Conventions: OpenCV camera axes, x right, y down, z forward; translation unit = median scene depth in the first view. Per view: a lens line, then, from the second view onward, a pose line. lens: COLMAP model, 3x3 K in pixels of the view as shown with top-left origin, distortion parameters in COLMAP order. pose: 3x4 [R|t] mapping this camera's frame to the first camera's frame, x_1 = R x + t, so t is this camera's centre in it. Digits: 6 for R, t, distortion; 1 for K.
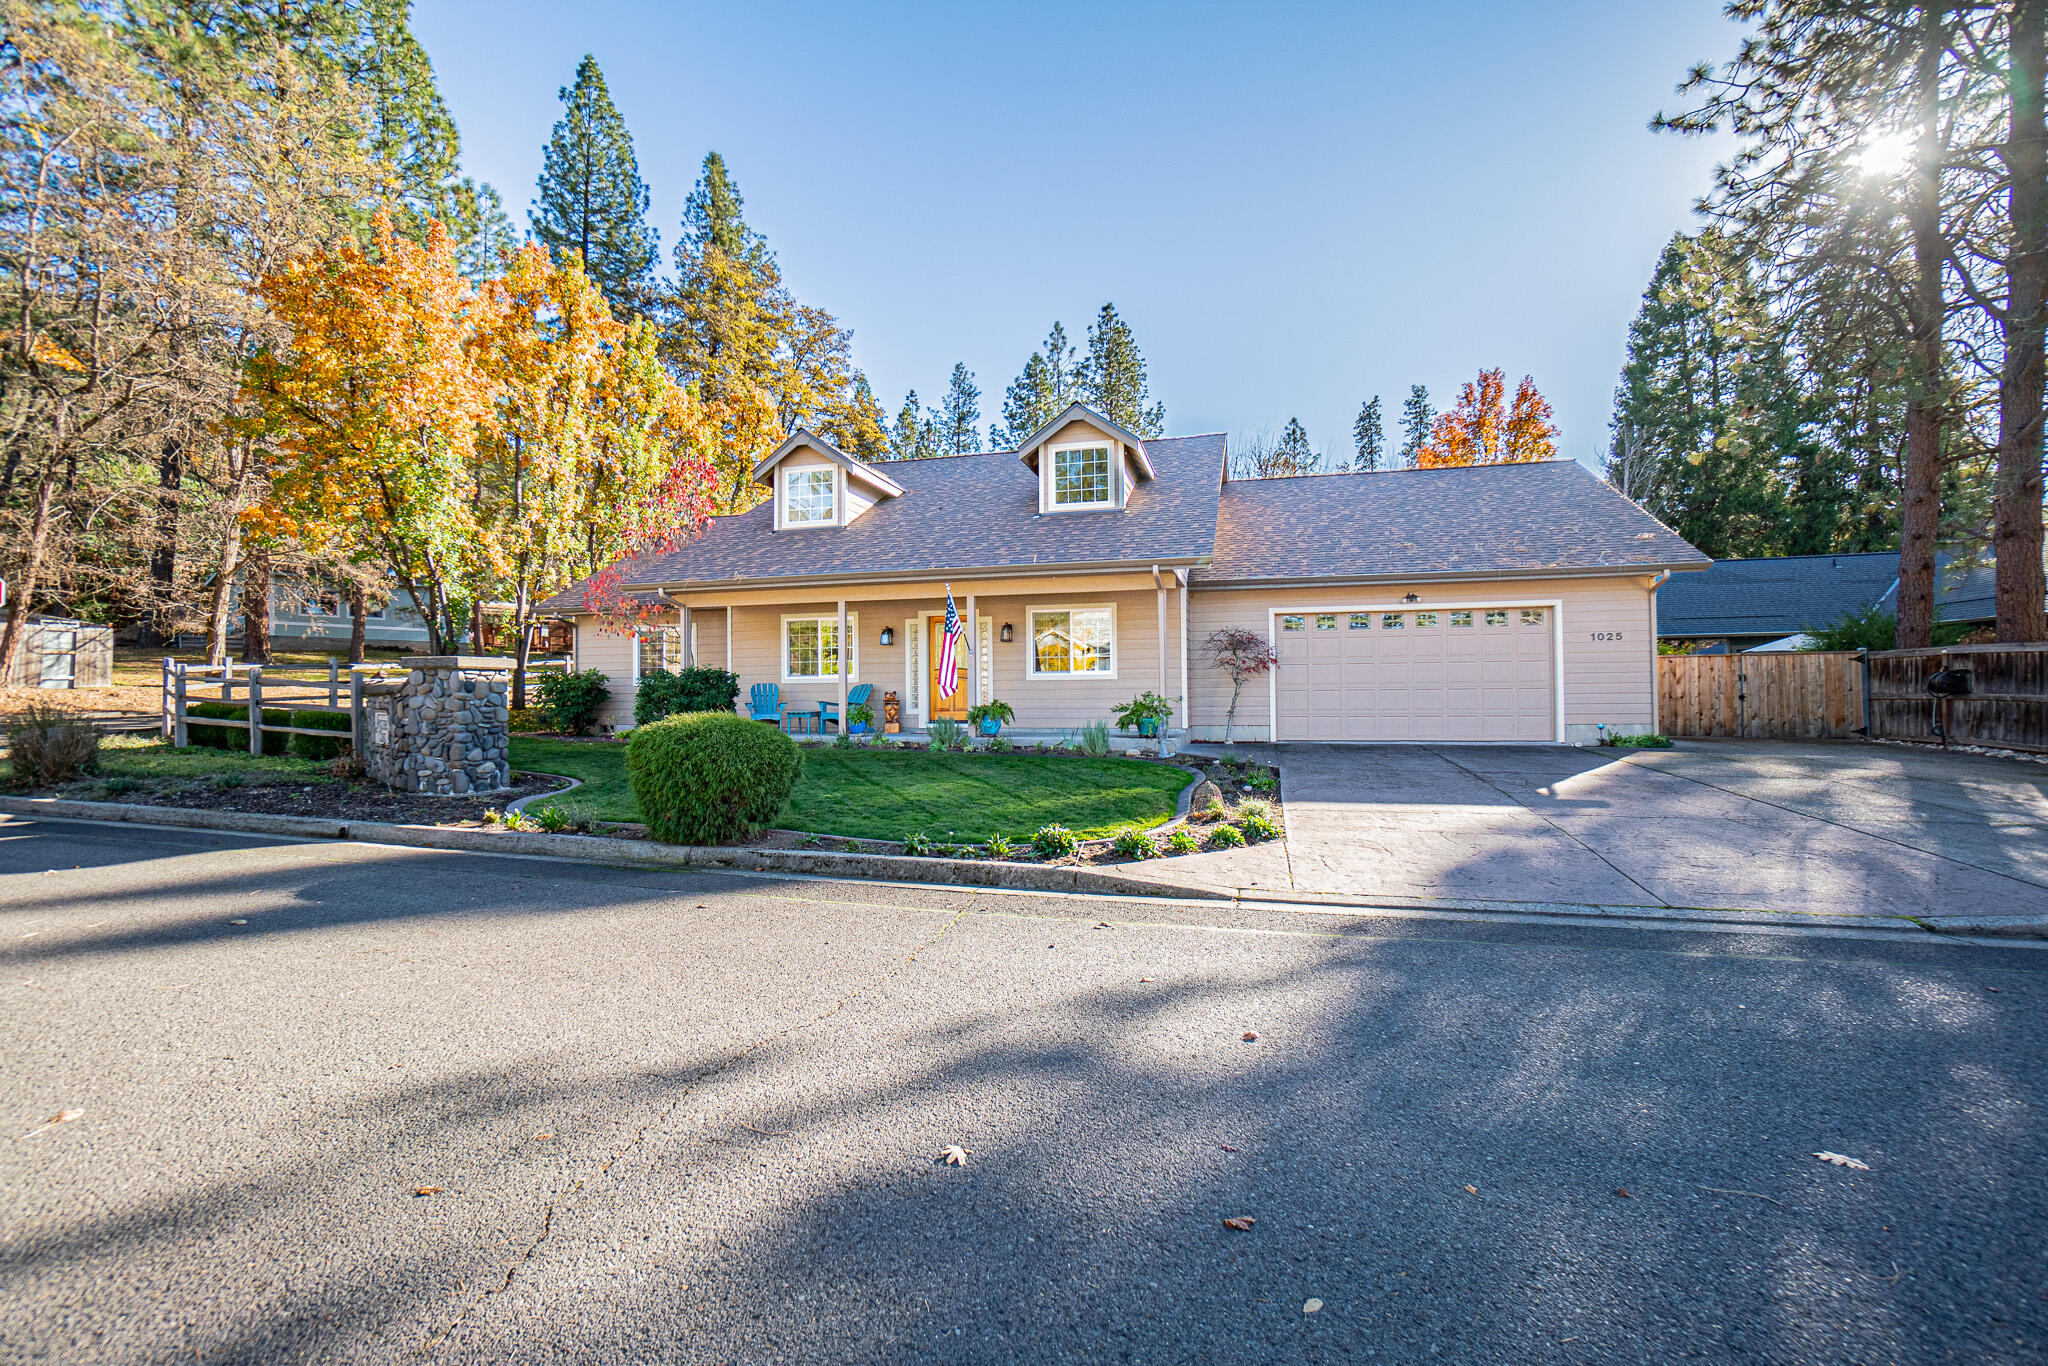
lens RADIAL K [[870.7, 0, 1024.0], [0, 870.7, 683.0], [0, 0, 1]] dist [-0.054896, 0.017271]
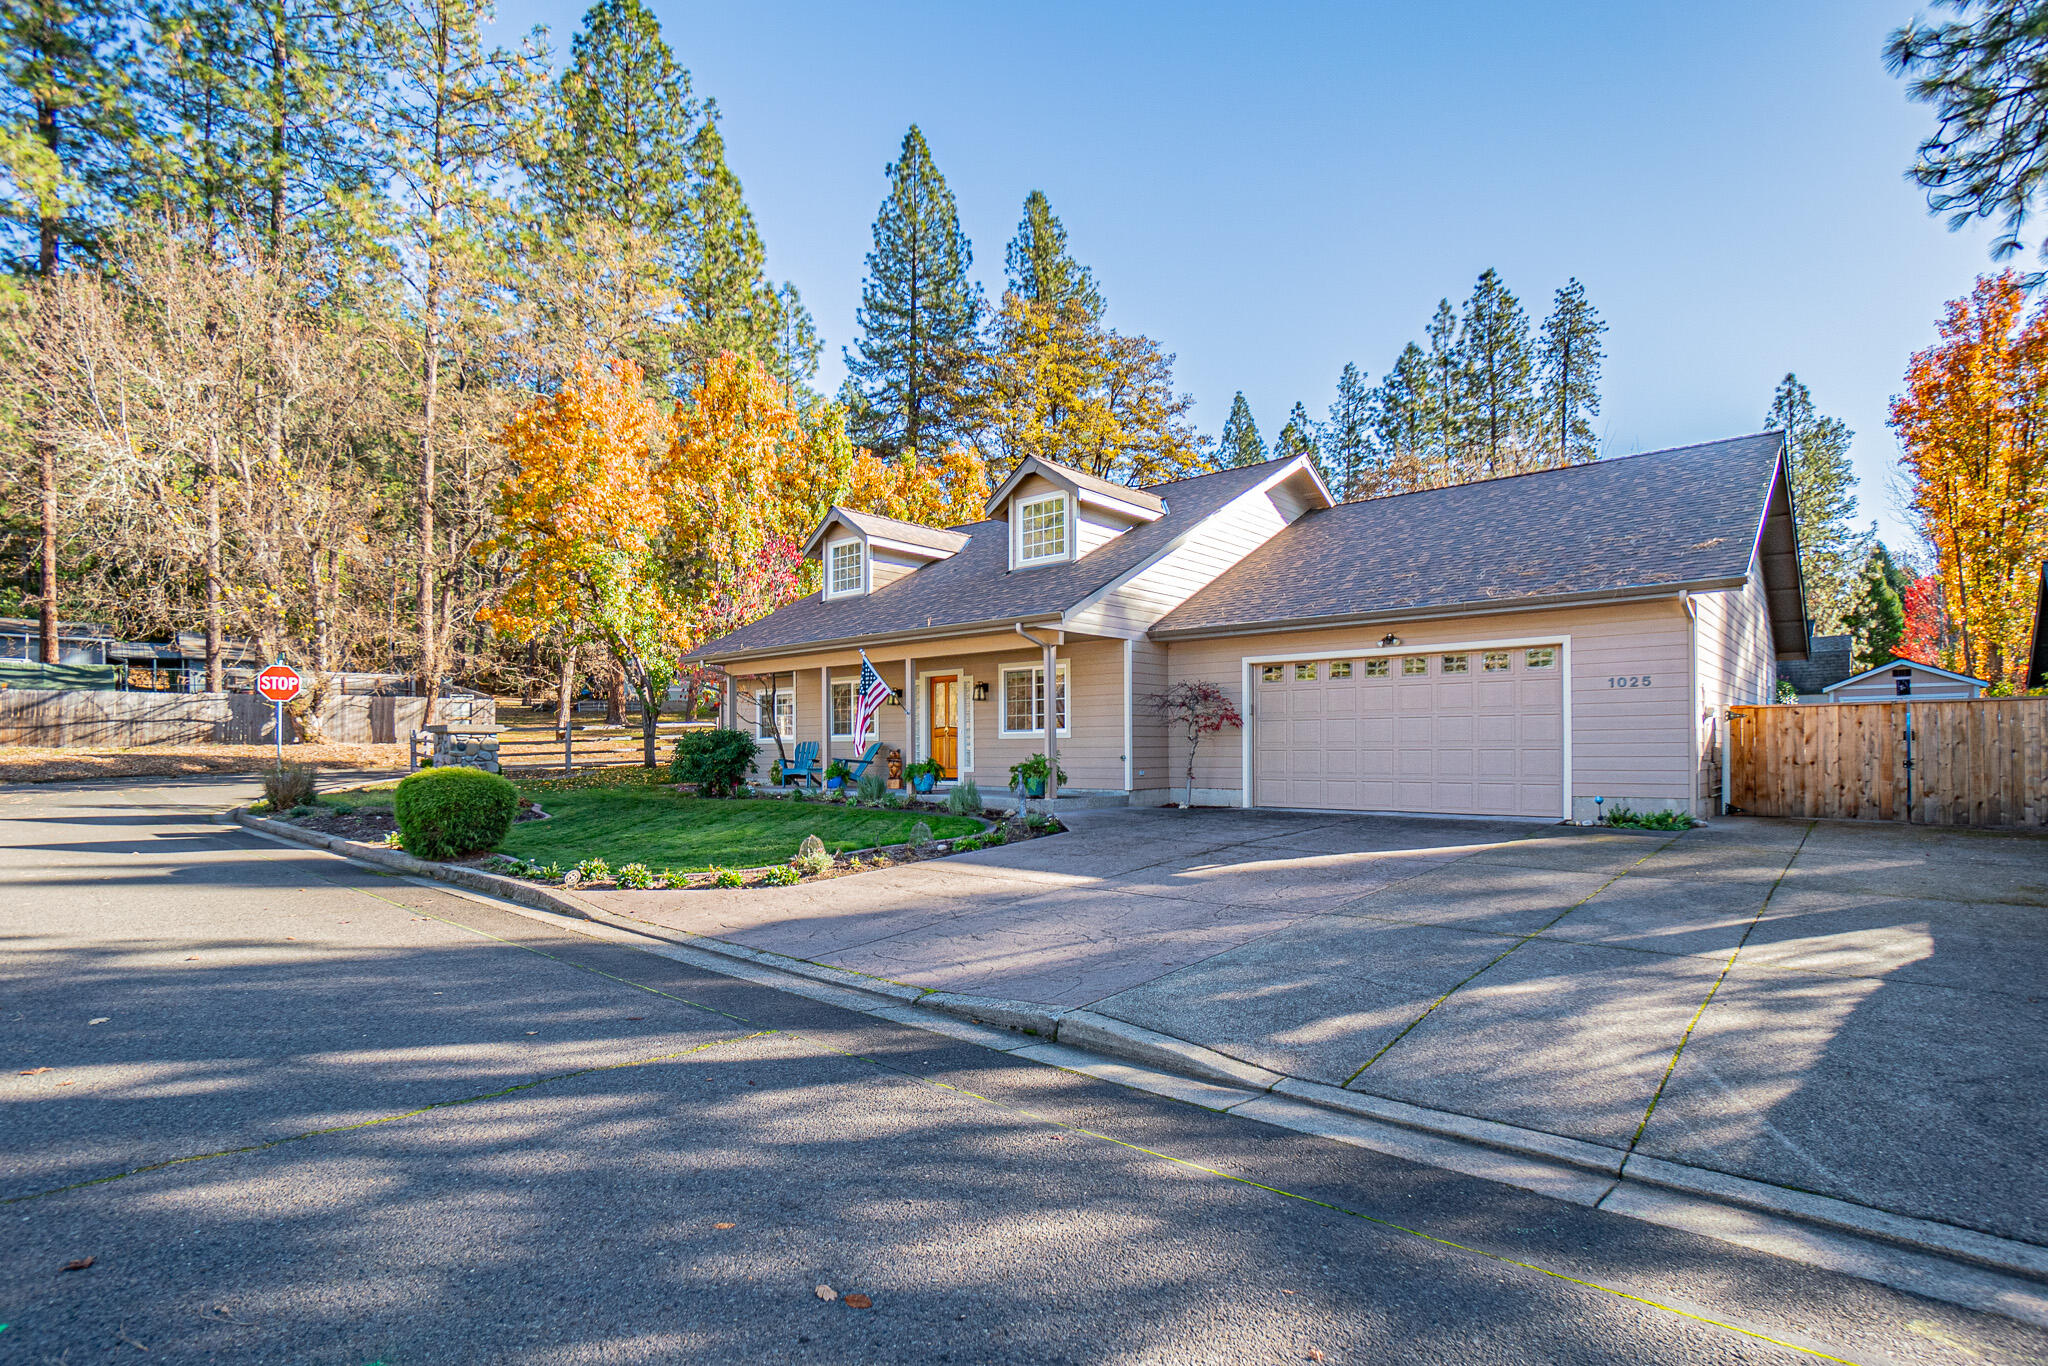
lens RADIAL K [[963.1, 0, 1023.4], [0, 963.1, 758.1], [0, 0, 1]] dist [-0.043238, 0.000225]
pose [[0.904893, 0.008003, -0.425564, 0.221603], [0.001561, 0.999754, 0.022120, -0.002400], [0.425637, -0.020681, 0.904658, 0.003926]]
